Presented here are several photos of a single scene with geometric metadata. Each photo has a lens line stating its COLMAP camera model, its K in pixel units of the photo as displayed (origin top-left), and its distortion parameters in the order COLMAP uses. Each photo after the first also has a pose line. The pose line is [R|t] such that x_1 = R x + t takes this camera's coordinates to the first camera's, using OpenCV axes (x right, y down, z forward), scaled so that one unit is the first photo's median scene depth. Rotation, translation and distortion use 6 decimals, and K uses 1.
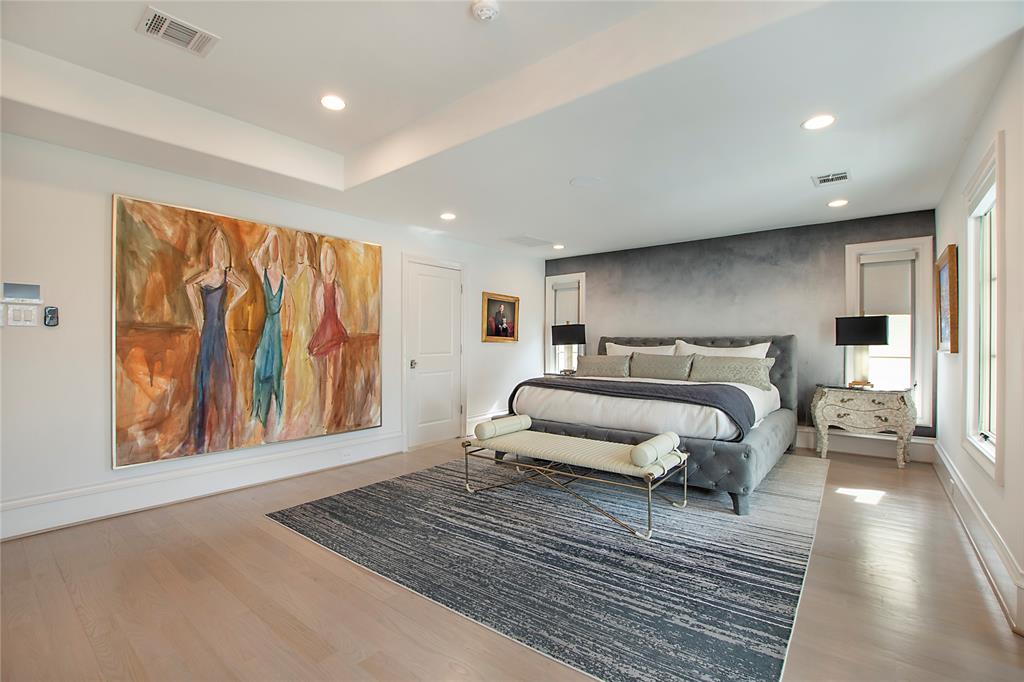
lens RADIAL K [[457.6, 0, 511.3], [0, 457.6, 347.7], [0, 0, 1]] dist [-0.028345, 0.003573]
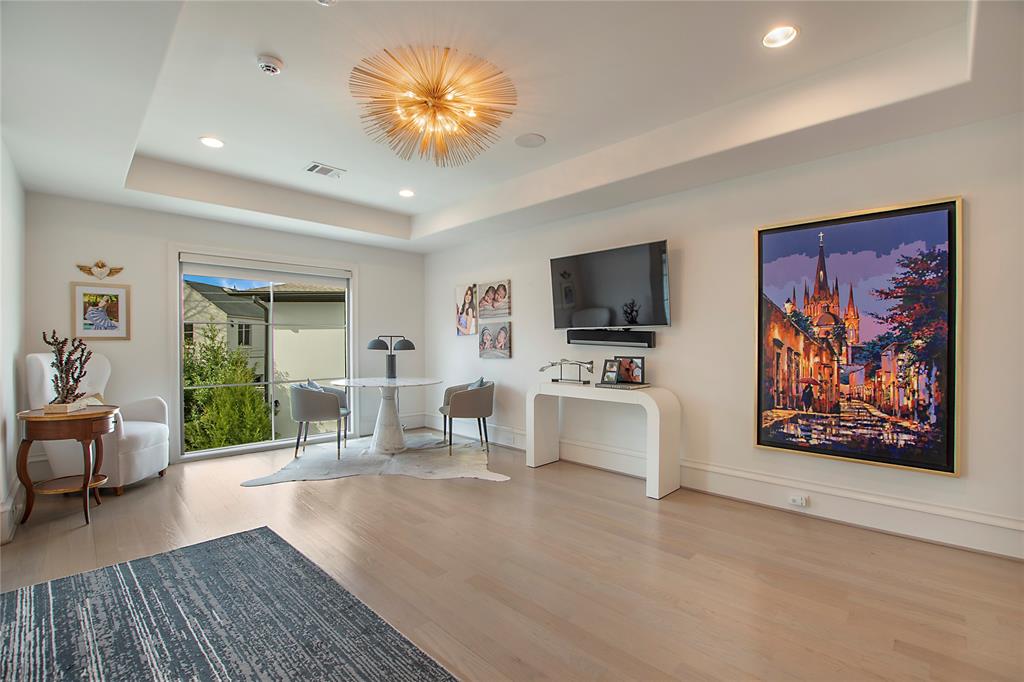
lens RADIAL K [[457.6, 0, 515.9], [0, 457.6, 350.2], [0, 0, 1]] dist [-0.028345, 0.003573]
pose [[-0.995001, -0.000561, 0.099860, -0.273624], [0.001533, 0.999780, 0.020896, -0.006564], [-0.099850, 0.020945, -0.994782, 0.939758]]
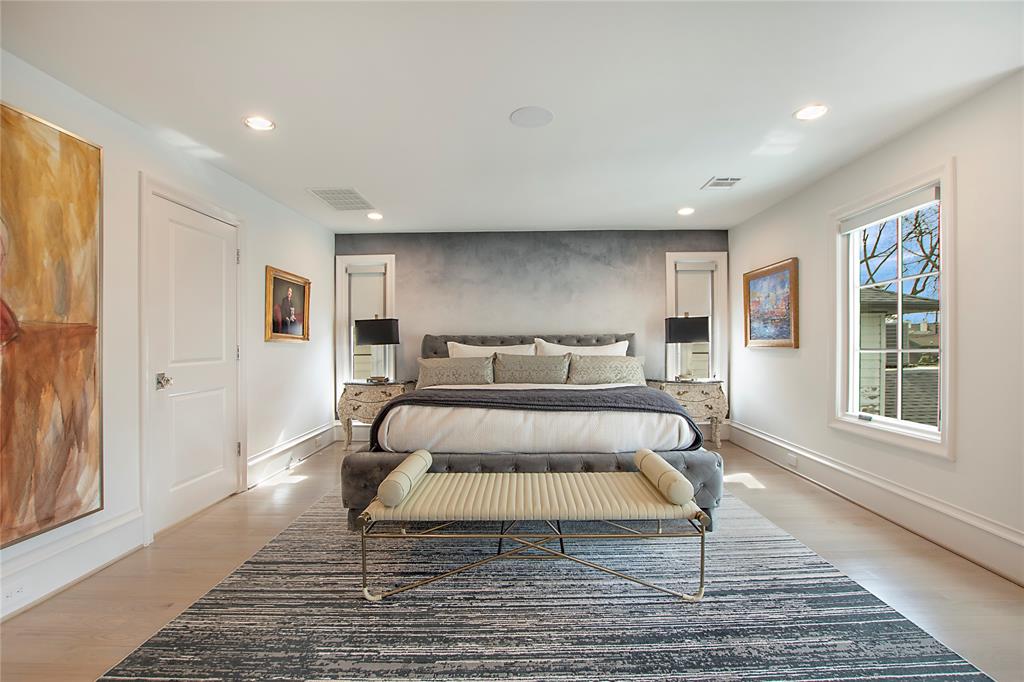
lens RADIAL K [[457.6, 0, 518.1], [0, 457.6, 346.1], [0, 0, 1]] dist [-0.028345, 0.003573]
pose [[0.790354, -0.008211, 0.612596, -0.252590], [0.011549, 0.999932, -0.001498, -0.000844], [-0.612542, 0.008259, 0.790395, 0.377599]]
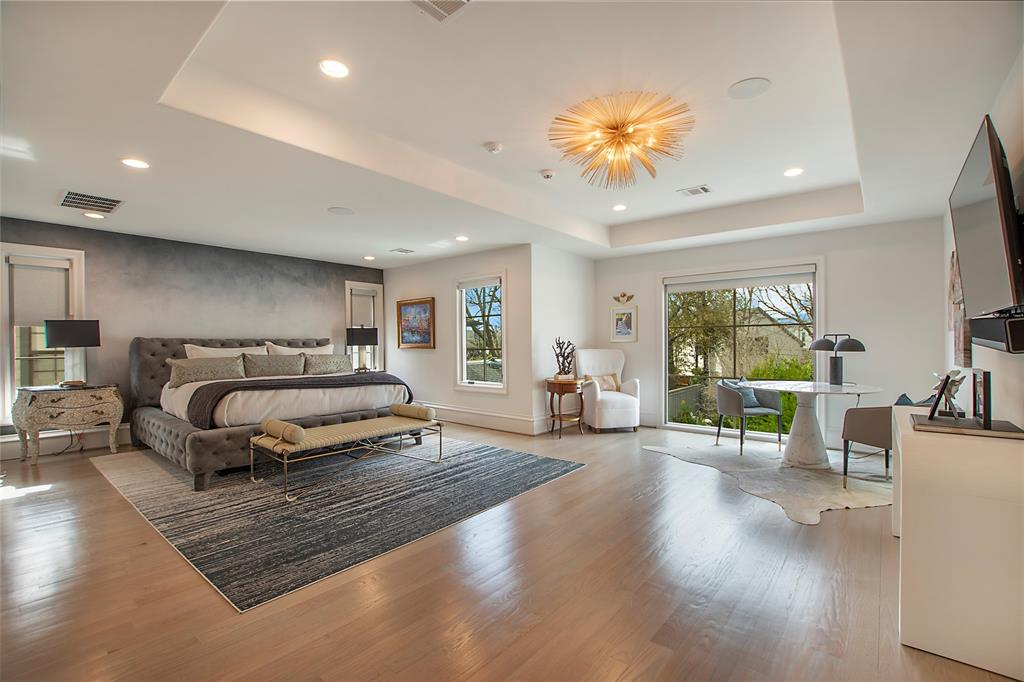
lens RADIAL K [[457.6, 0, 502.2], [0, 457.6, 348.8], [0, 0, 1]] dist [-0.028345, 0.003573]
pose [[0.036646, -0.011959, 0.999257, -0.880674], [0.011065, 0.999872, 0.011560, -0.007031], [-0.999267, 0.010633, 0.036773, 0.451909]]
